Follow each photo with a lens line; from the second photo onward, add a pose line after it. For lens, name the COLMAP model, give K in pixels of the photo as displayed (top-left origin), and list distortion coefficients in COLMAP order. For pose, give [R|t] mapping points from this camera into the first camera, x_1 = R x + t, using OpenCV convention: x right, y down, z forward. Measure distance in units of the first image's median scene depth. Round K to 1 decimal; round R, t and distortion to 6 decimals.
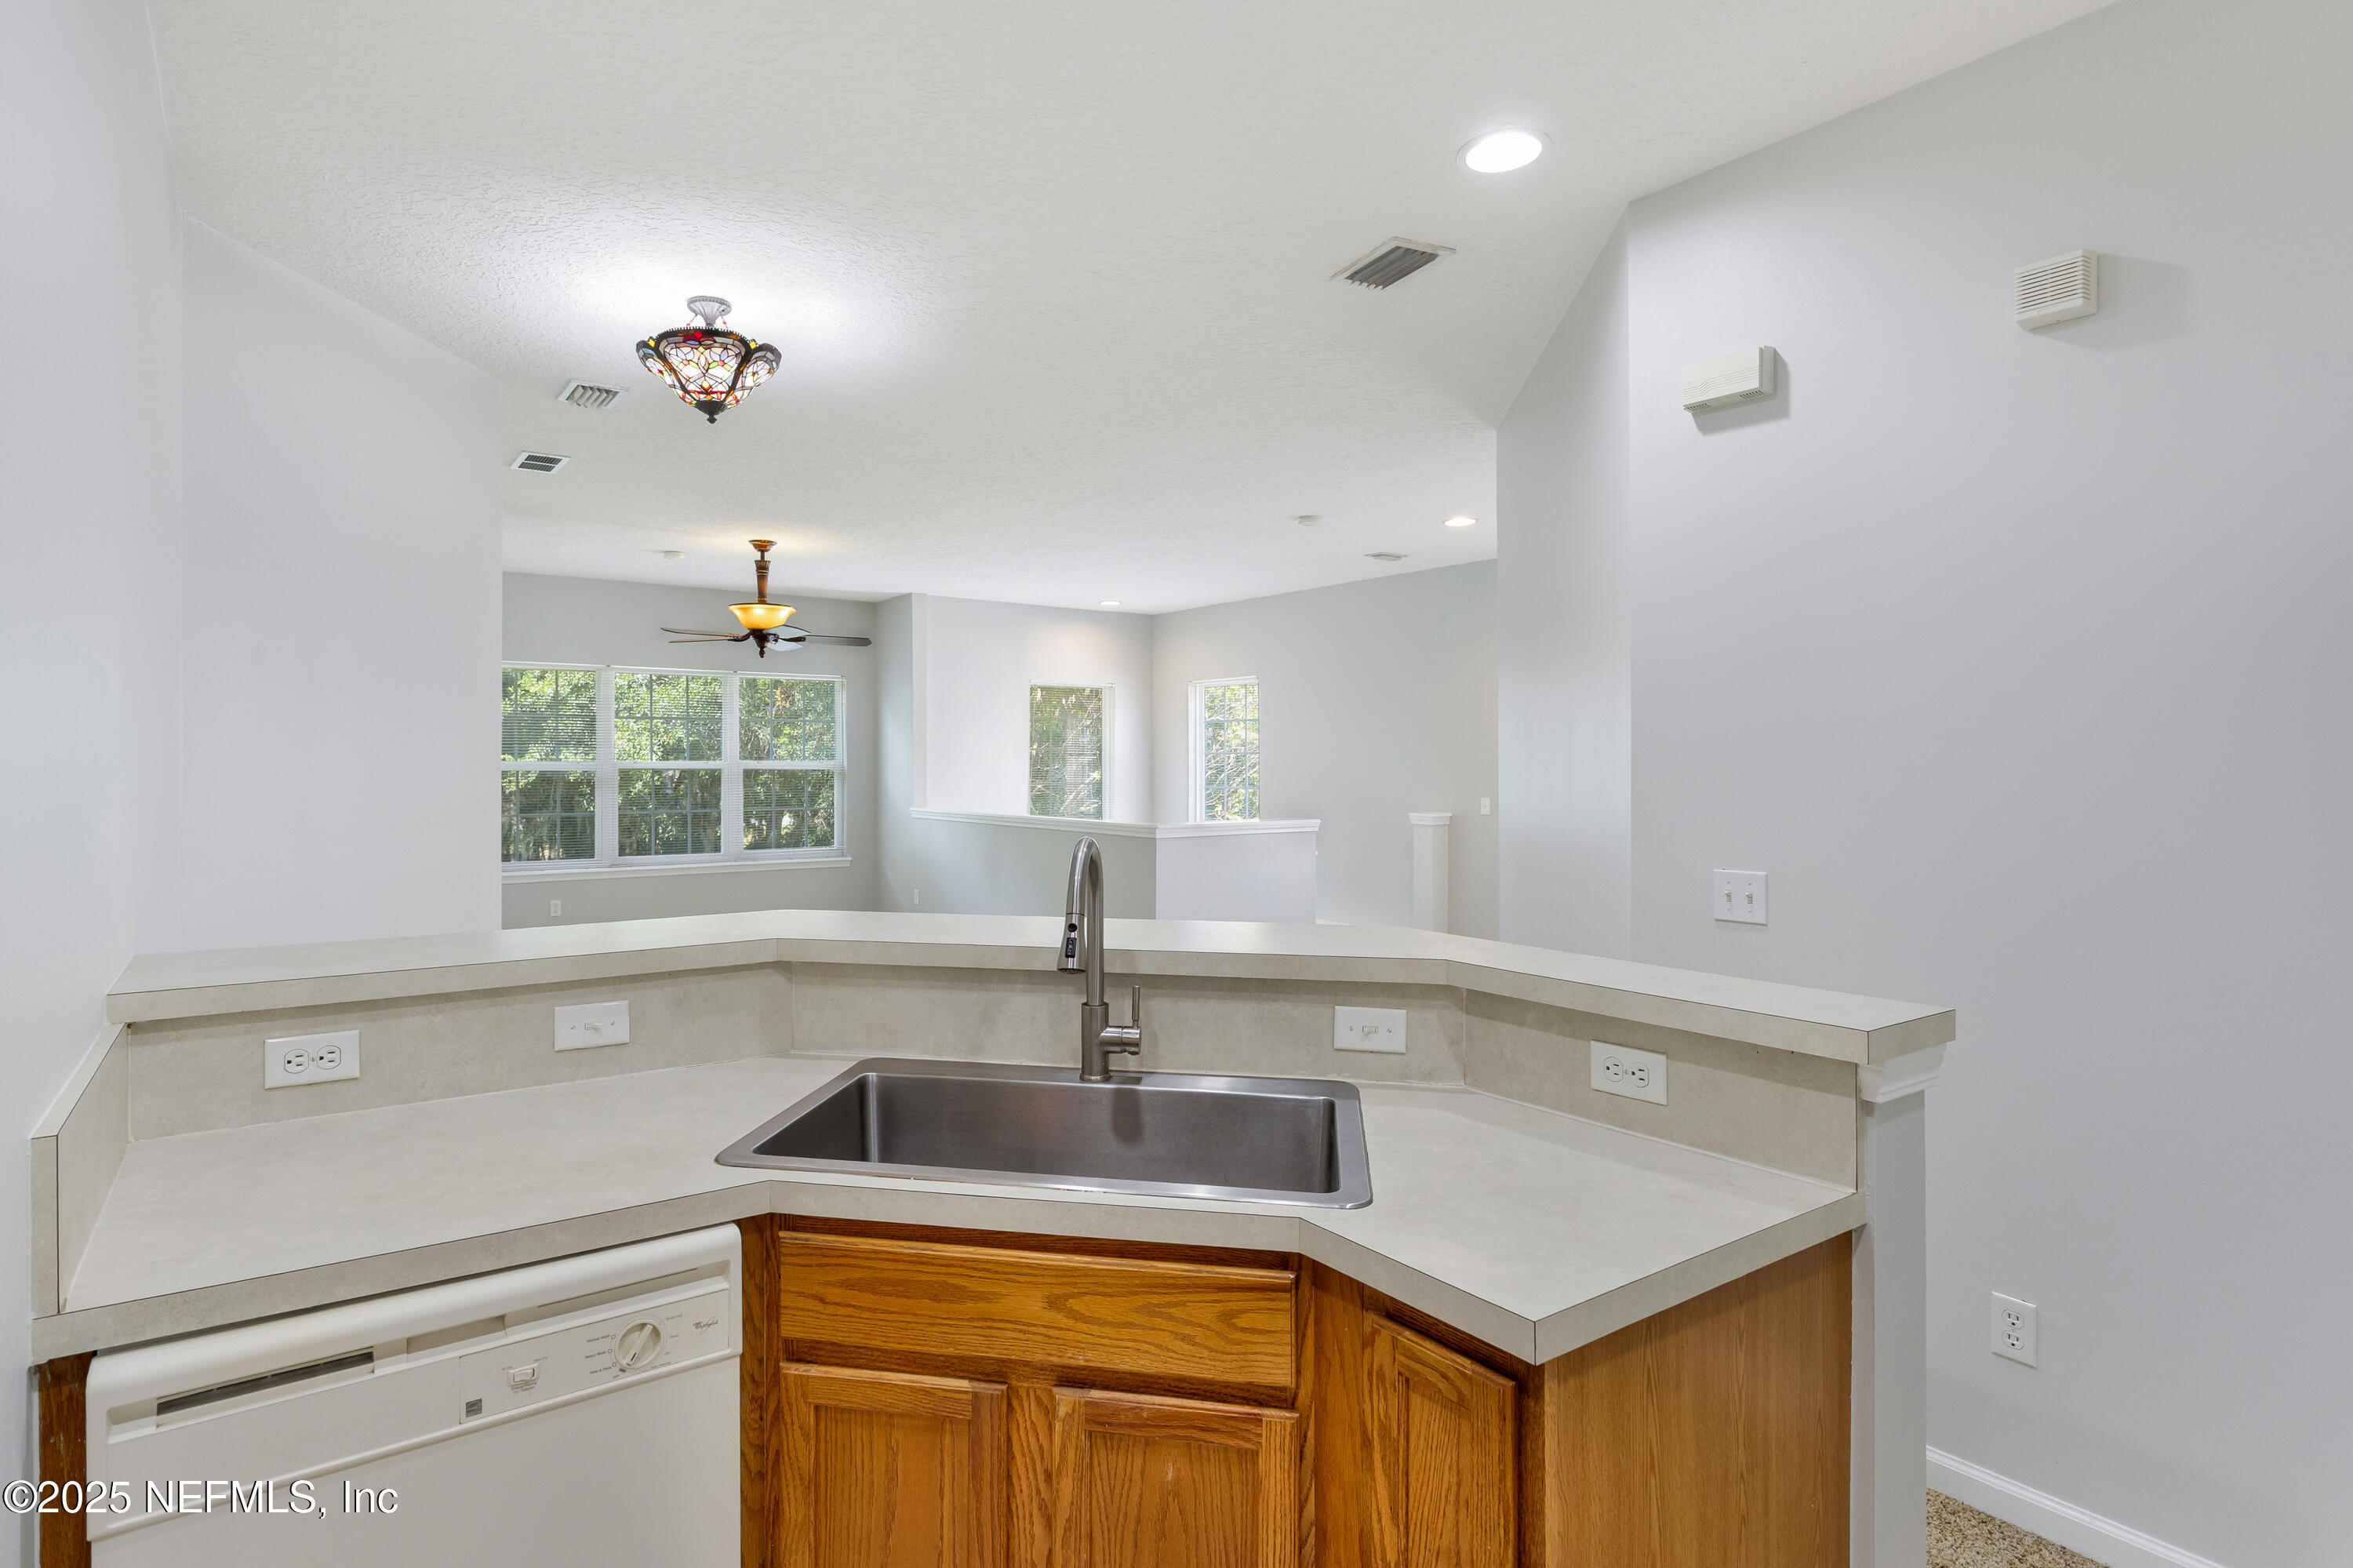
lens RADIAL K [[1186.0, 0, 1125.5], [0, 1186.0, 756.0], [0, 0, 1]] dist [-0.002124, -0.000622]
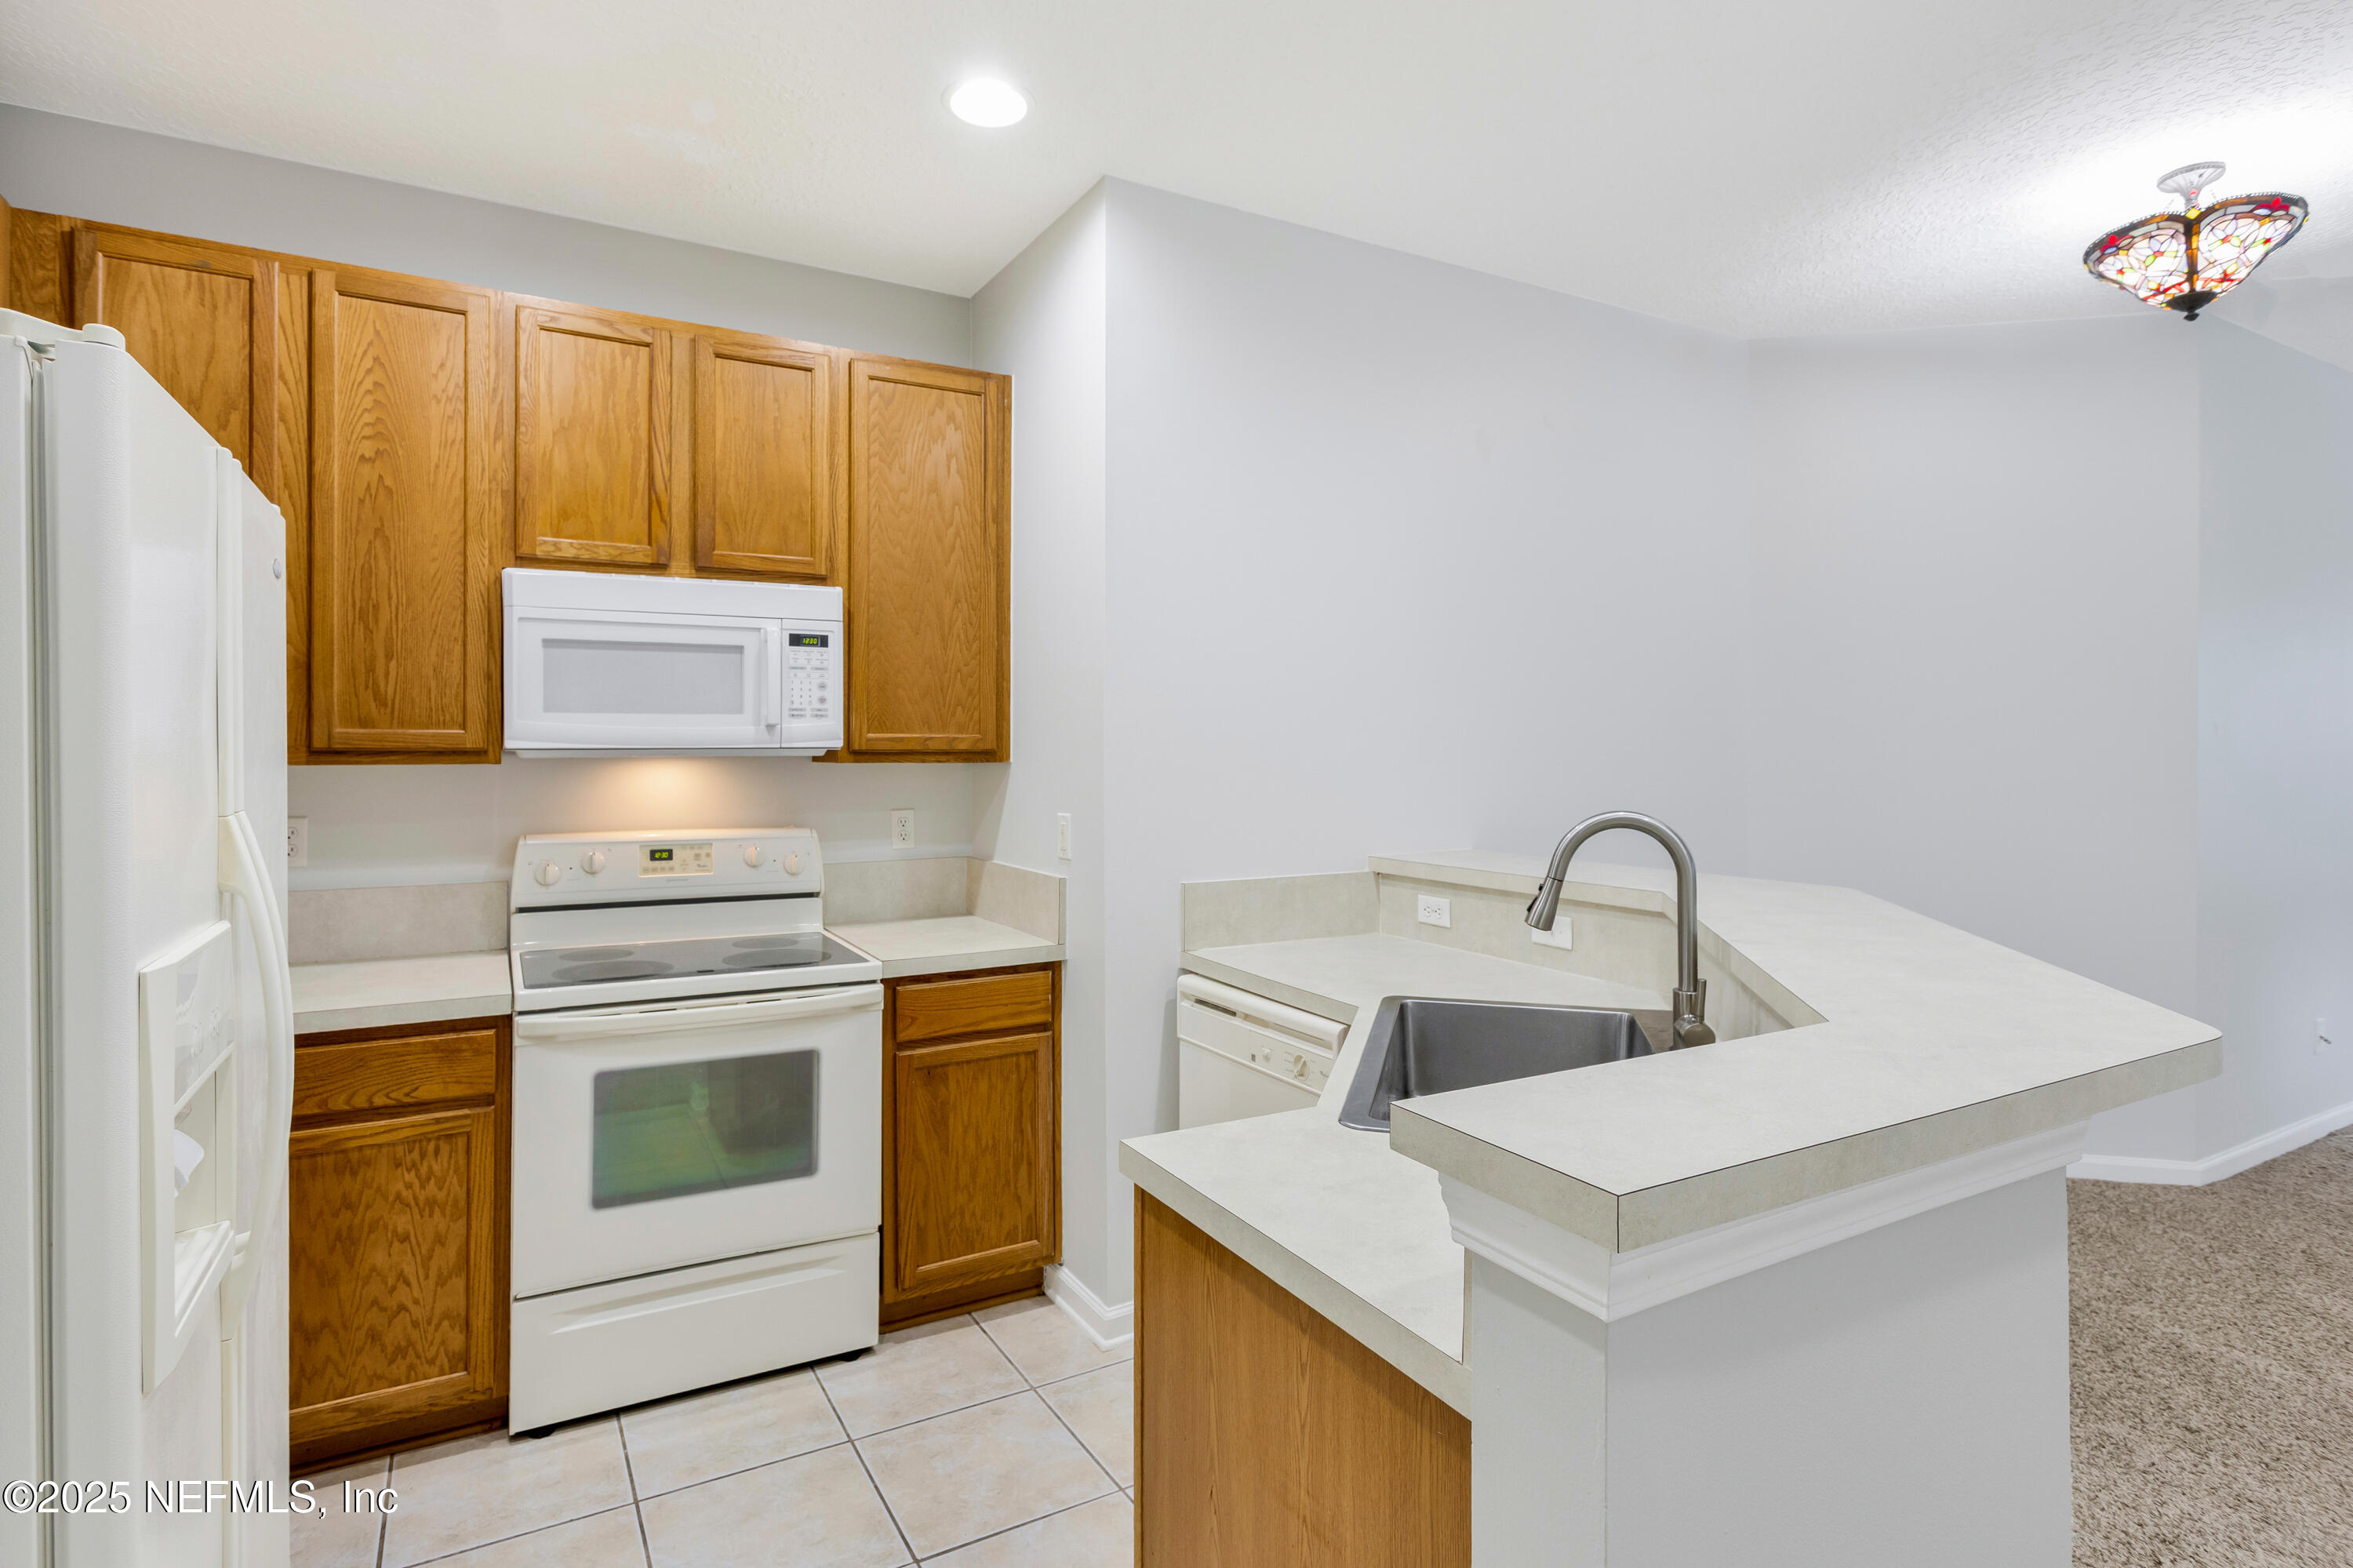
lens RADIAL K [[1186.0, 0, 1125.5], [0, 1186.0, 756.0], [0, 0, 1]] dist [-0.002124, -0.000622]
pose [[-0.110196, 0.005545, -0.993894, 0.504519], [0.004622, 0.999976, 0.005066, 0.008244], [0.993899, -0.004036, -0.110219, 0.343756]]
